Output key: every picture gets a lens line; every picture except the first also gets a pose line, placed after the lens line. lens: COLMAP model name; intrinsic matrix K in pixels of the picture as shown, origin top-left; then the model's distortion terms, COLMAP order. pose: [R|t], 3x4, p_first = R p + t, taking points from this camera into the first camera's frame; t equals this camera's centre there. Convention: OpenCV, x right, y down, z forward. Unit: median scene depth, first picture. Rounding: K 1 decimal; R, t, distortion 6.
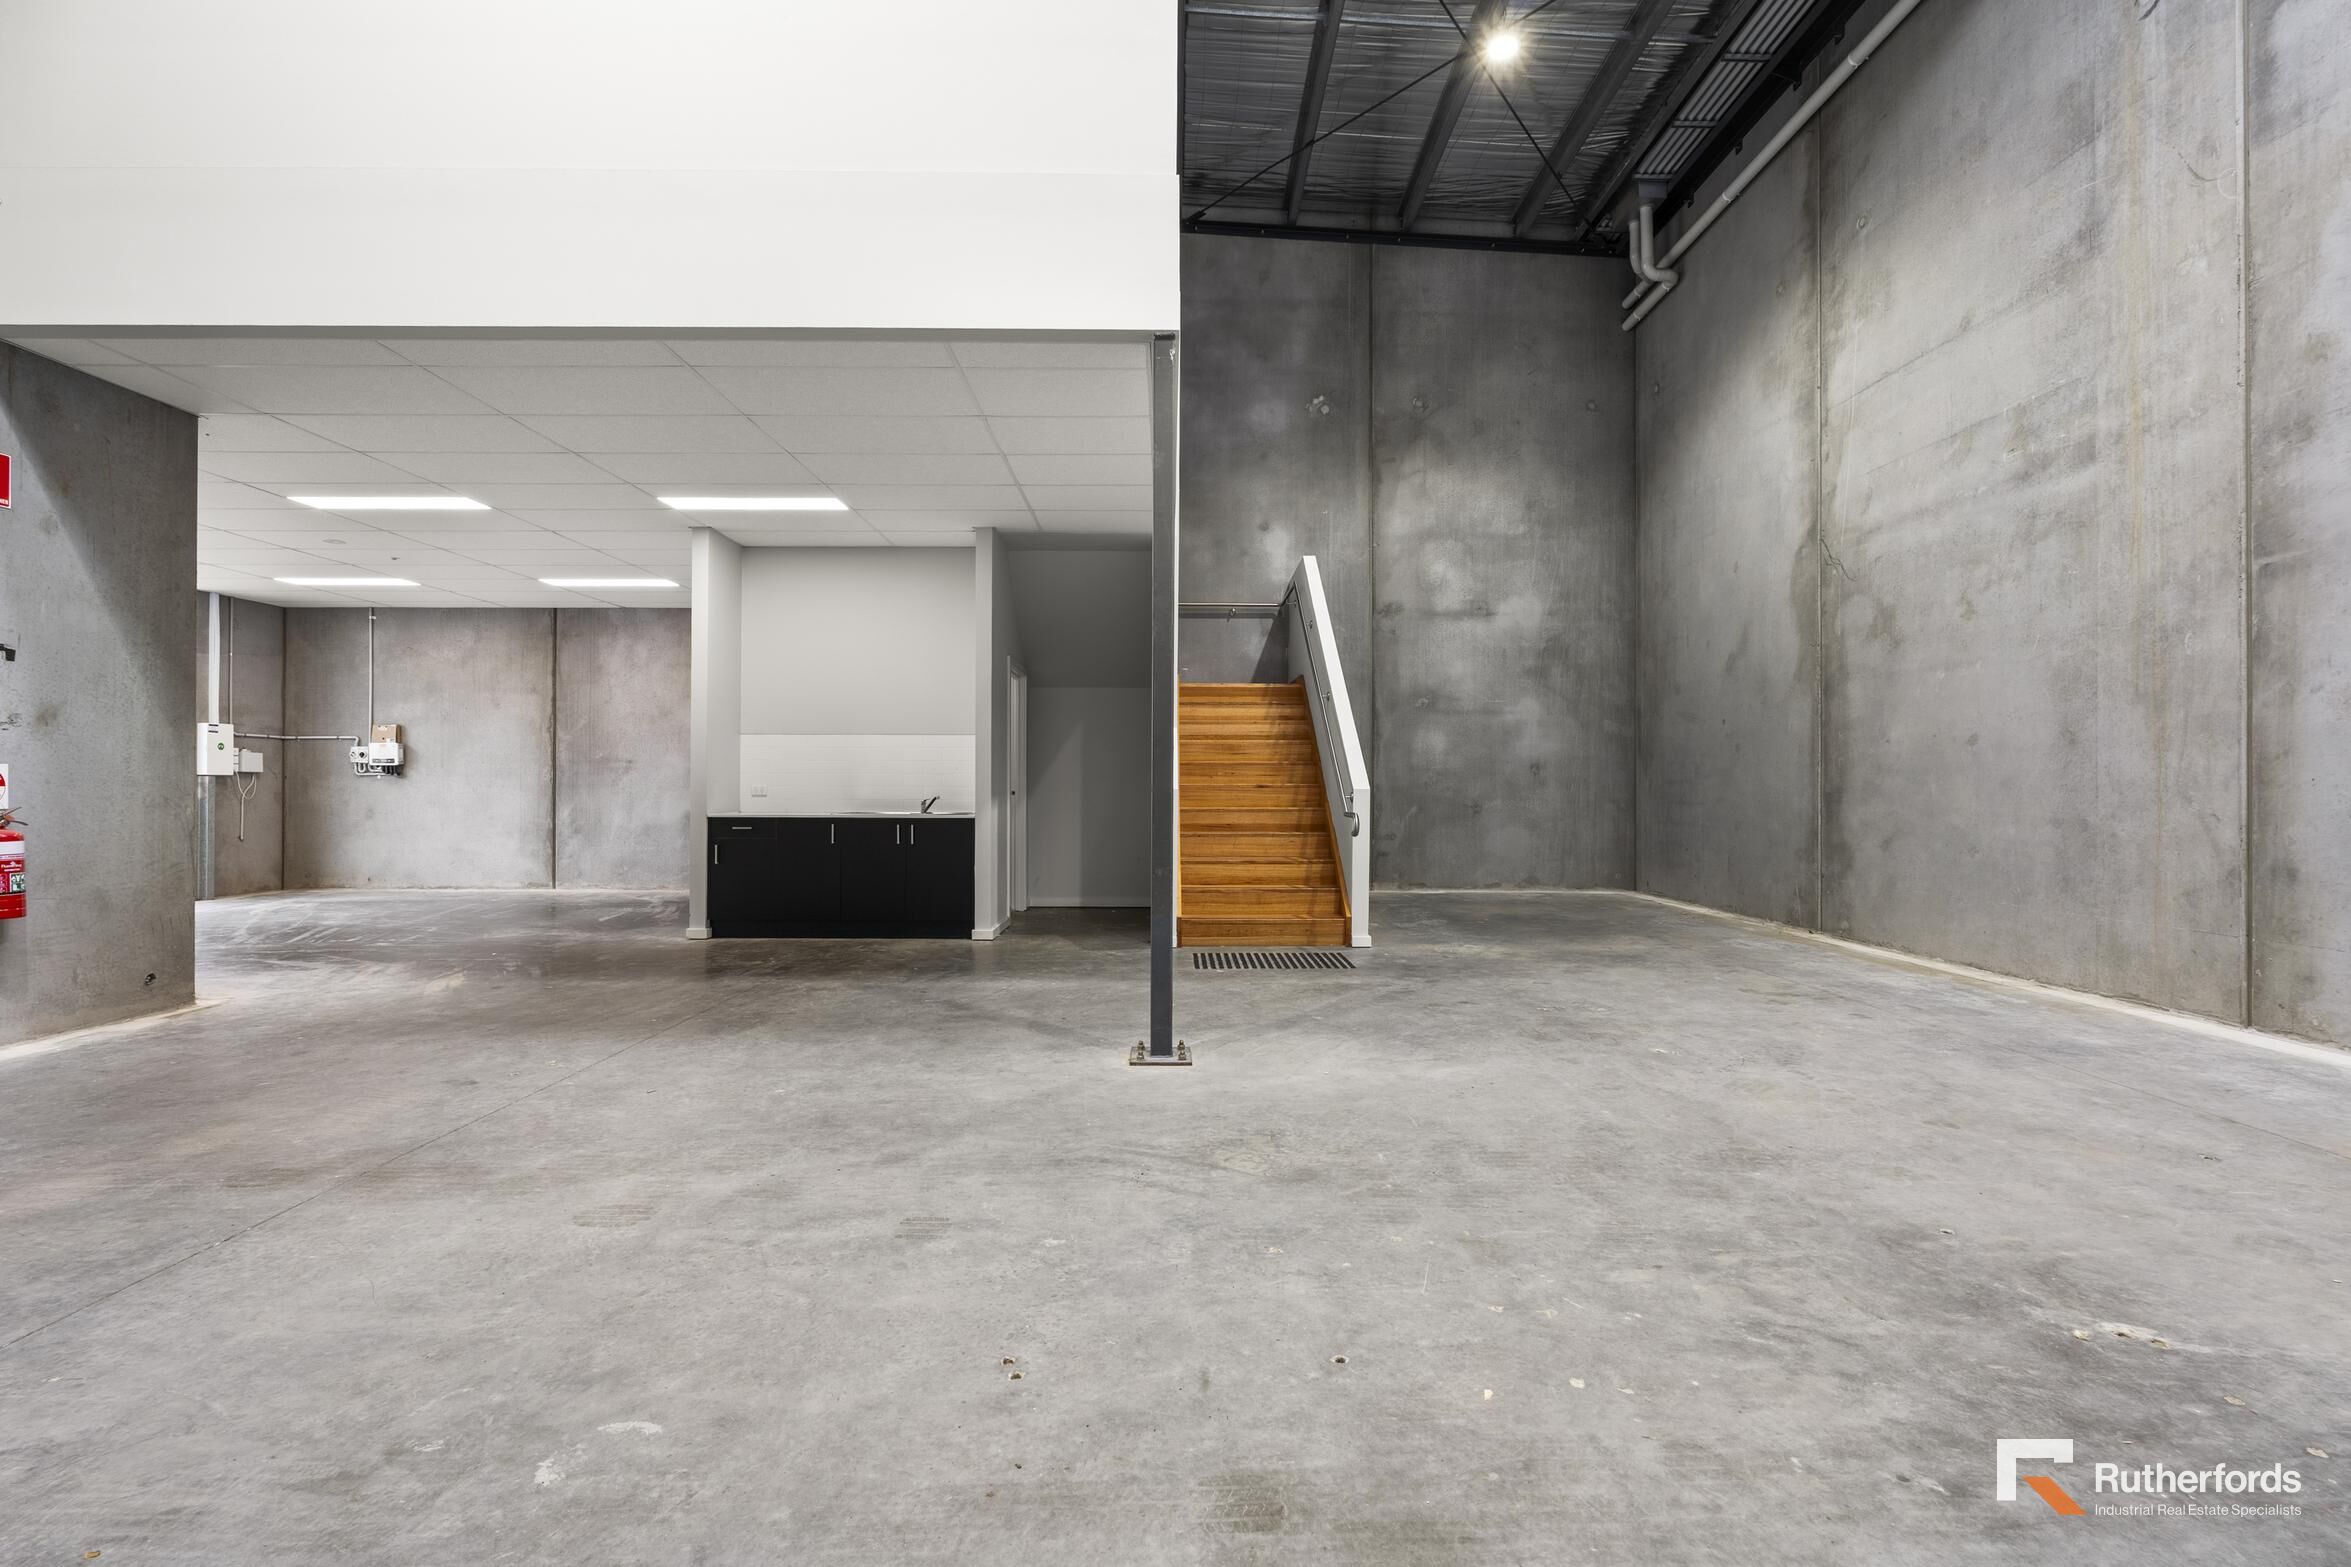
lens RADIAL K [[1036.7, 0, 1143.8], [0, 1036.7, 781.5], [0, 0, 1]] dist [-0.002917, -0.000135]
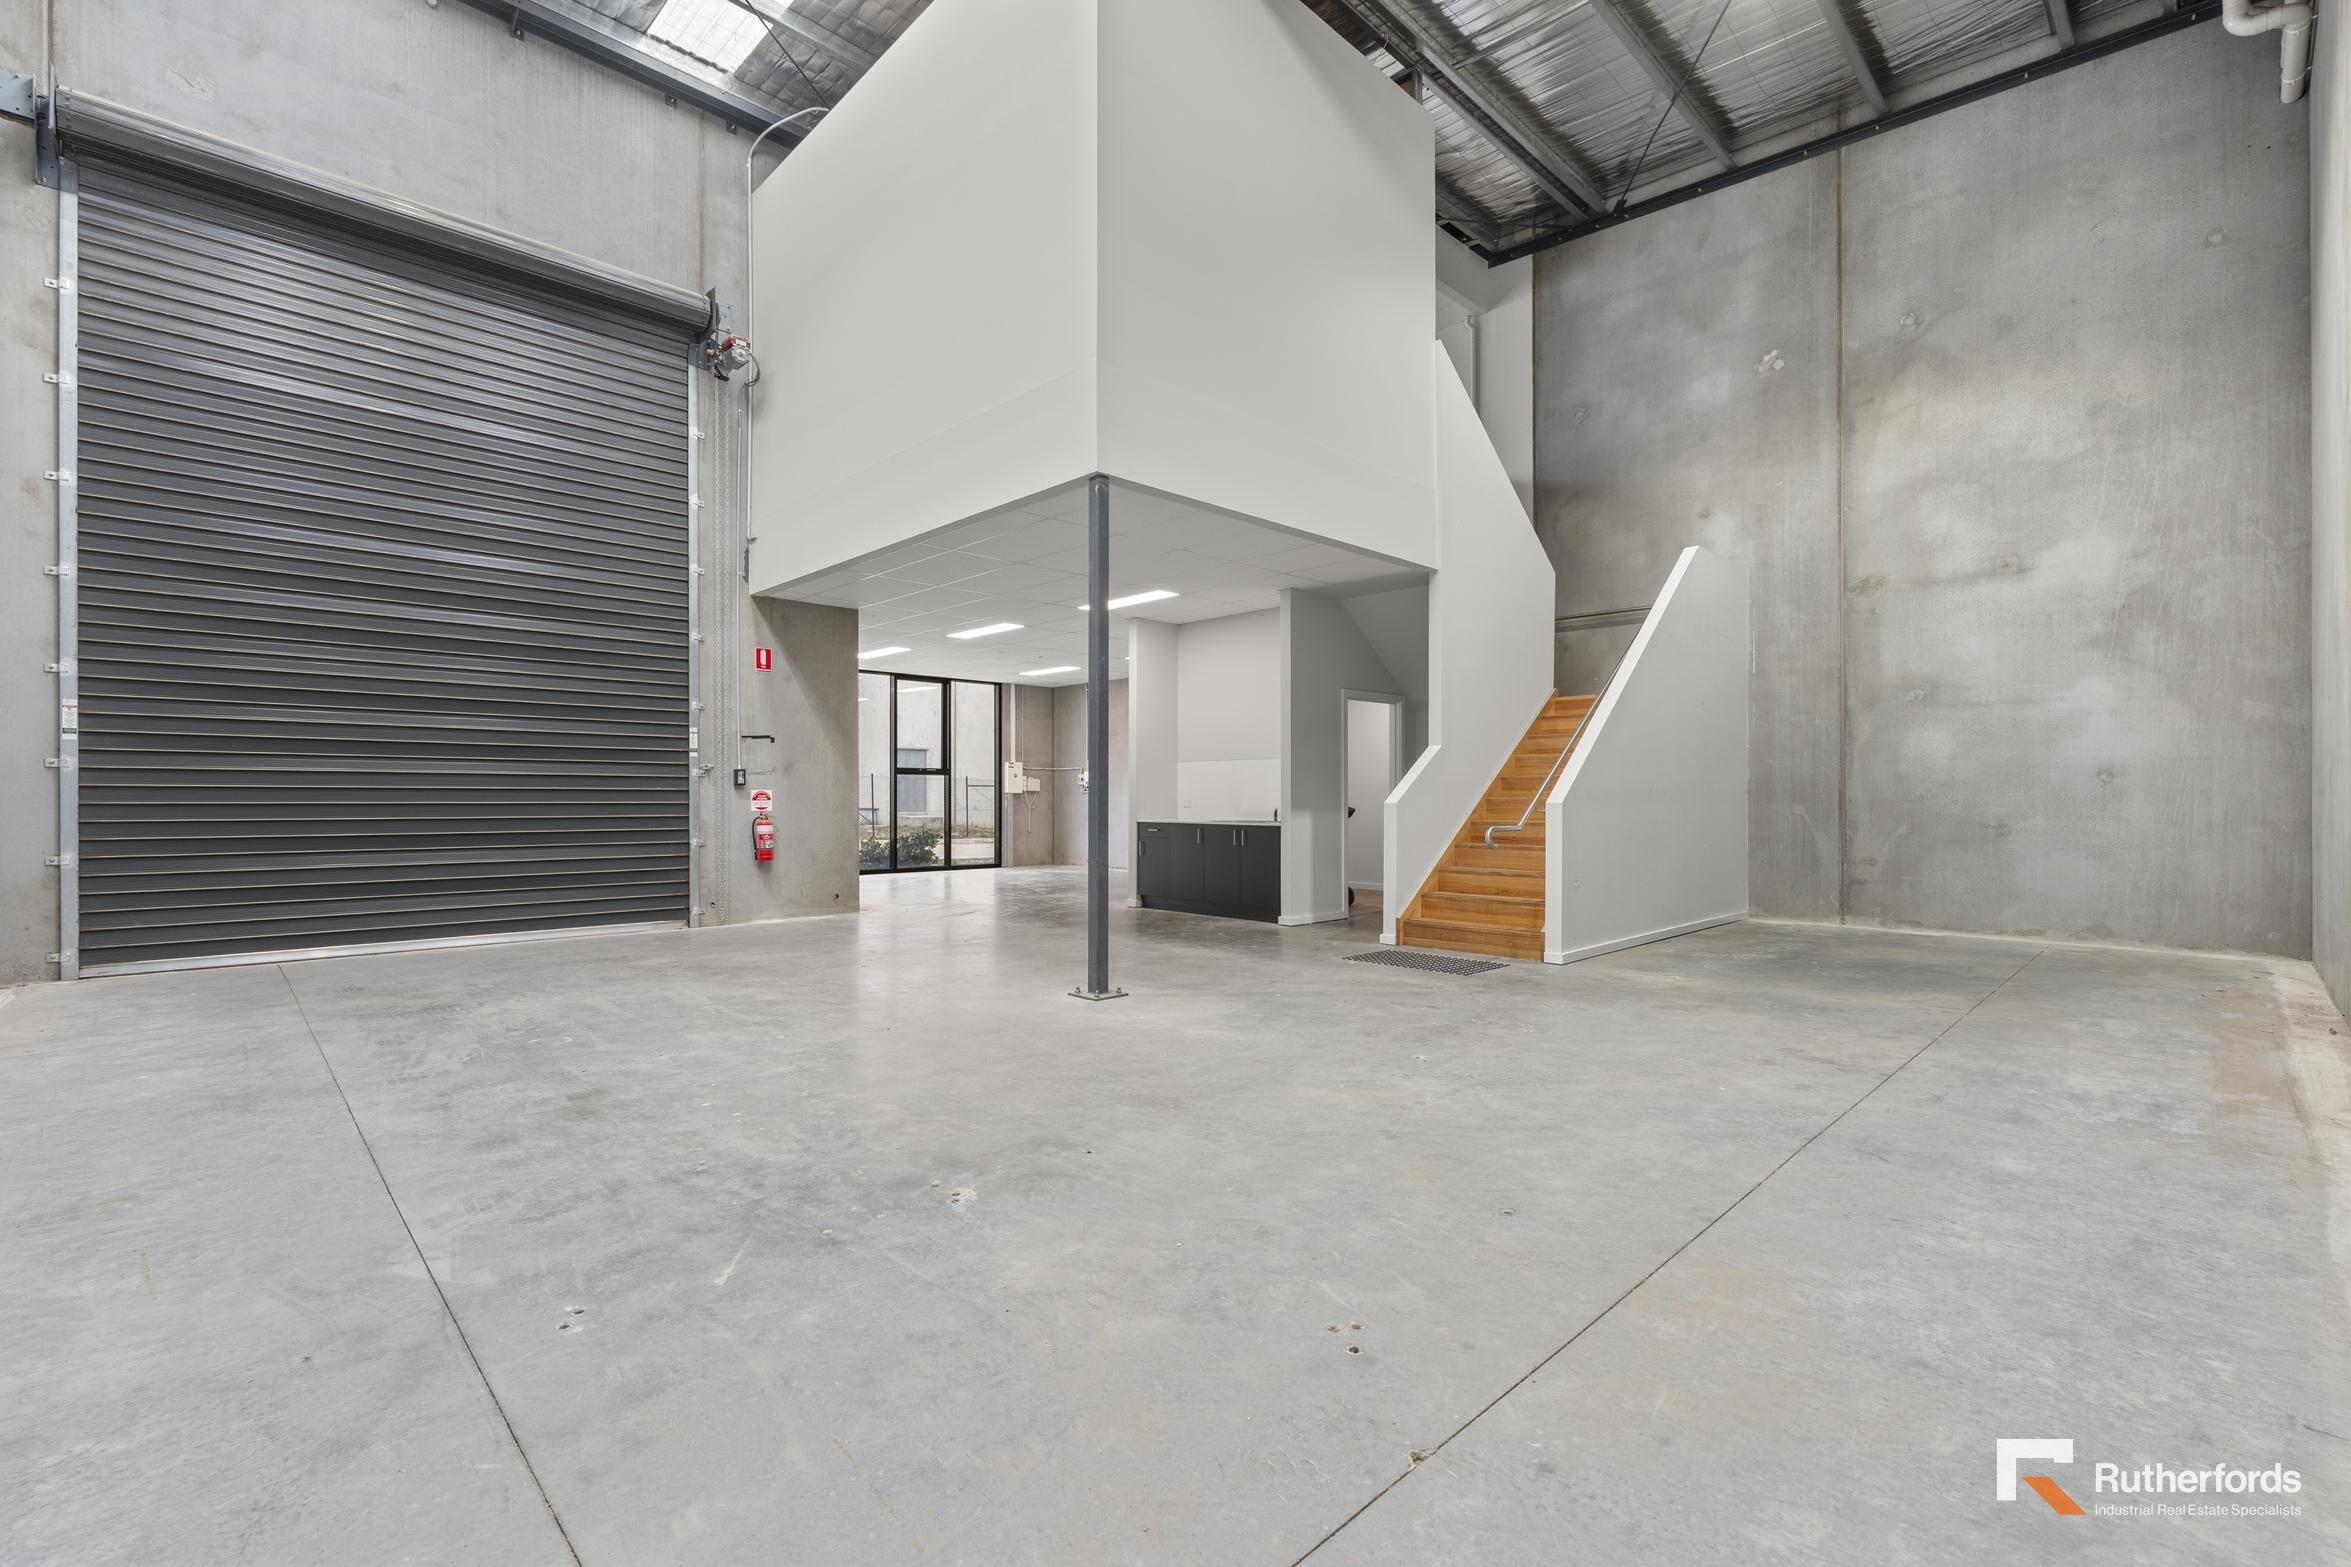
lens RADIAL K [[1022.5, 0, 1197.4], [0, 1022.5, 800.2], [0, 0, 1]] dist [-0.001189, -0.000236]
pose [[0.699475, 0.000565, -0.714657, 0.454666], [0.003321, 0.999986, 0.004040, -0.000327], [0.714649, -0.005199, 0.699464, 0.056260]]
